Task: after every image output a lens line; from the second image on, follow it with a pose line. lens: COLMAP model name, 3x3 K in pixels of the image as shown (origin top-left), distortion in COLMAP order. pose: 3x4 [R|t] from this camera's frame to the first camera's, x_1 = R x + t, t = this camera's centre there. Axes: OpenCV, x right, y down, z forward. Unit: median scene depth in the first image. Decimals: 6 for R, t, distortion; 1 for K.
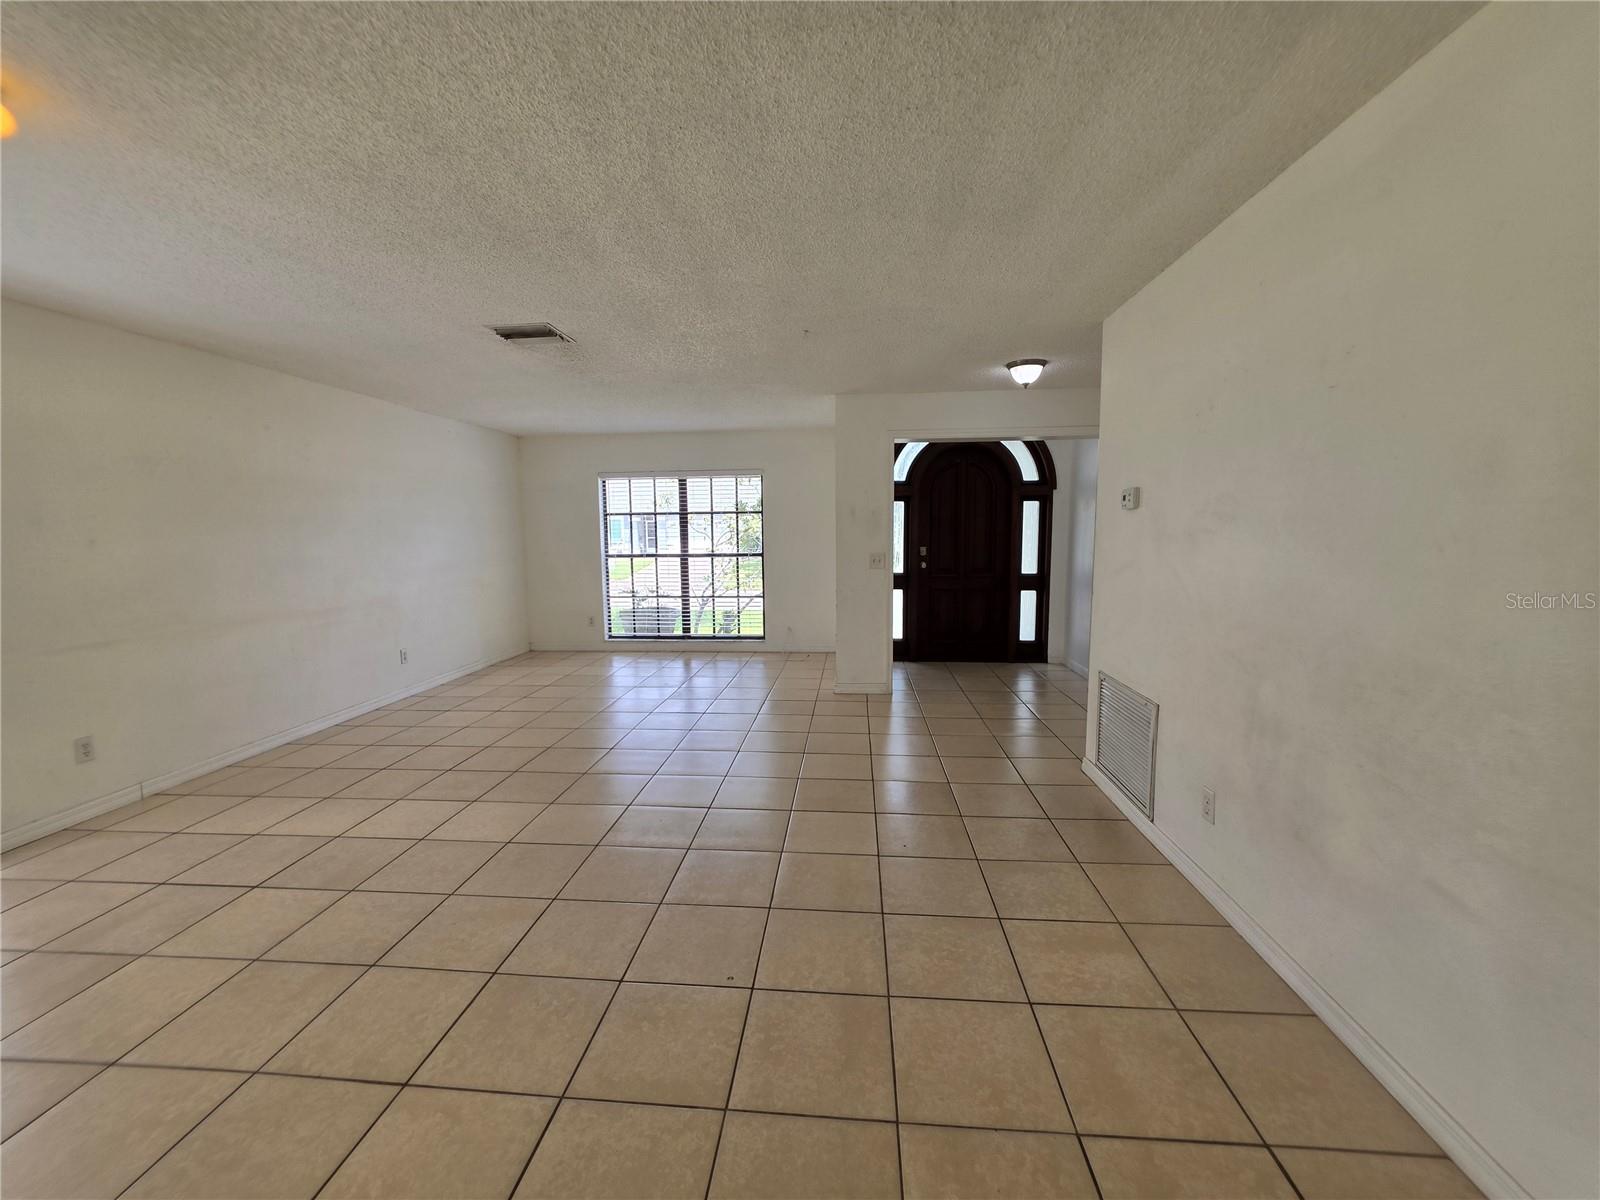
lens RADIAL K [[642.9, 0, 796.8], [0, 642.9, 598.5], [0, 0, 1]] dist [-0.010146, 0.006508]
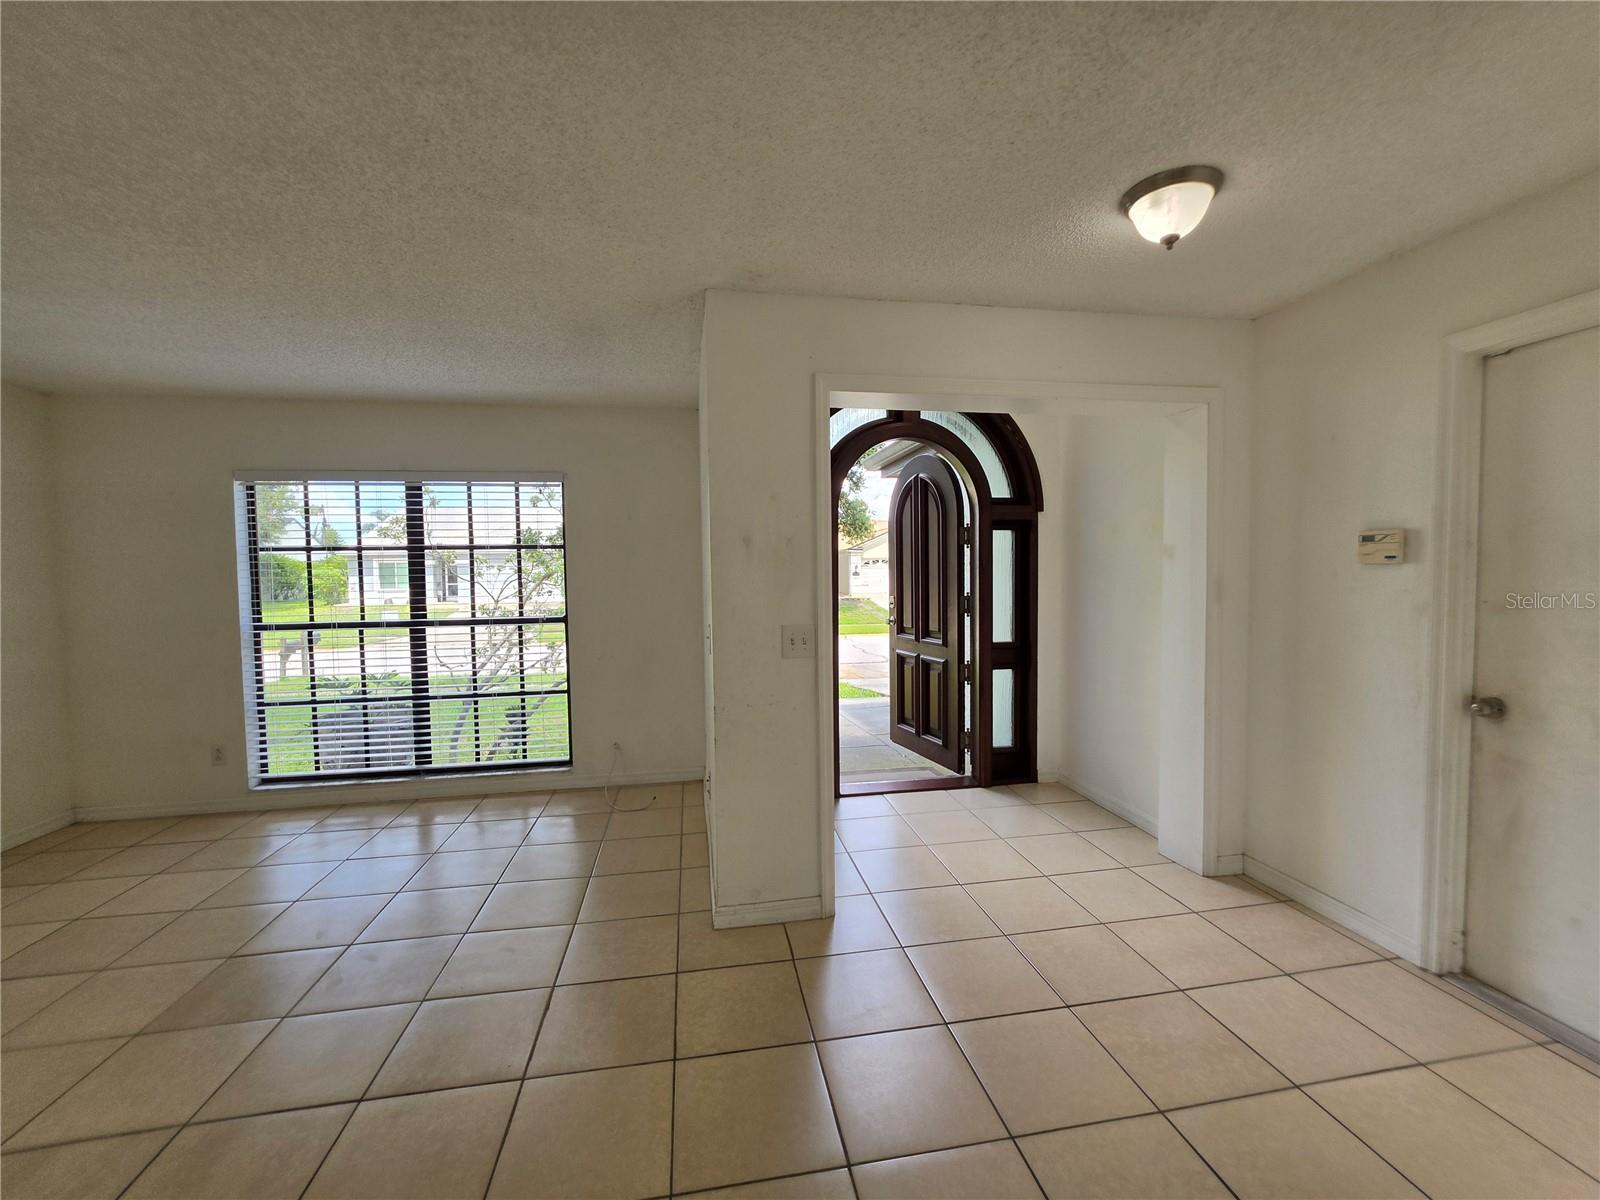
lens RADIAL K [[642.9, 0, 796.8], [0, 642.9, 598.5], [0, 0, 1]] dist [-0.010146, 0.006508]
pose [[0.969180, -0.014022, 0.245955, 0.005202], [0.030575, 0.997506, -0.063614, -0.043684], [-0.244450, 0.069174, 0.967191, 0.387536]]
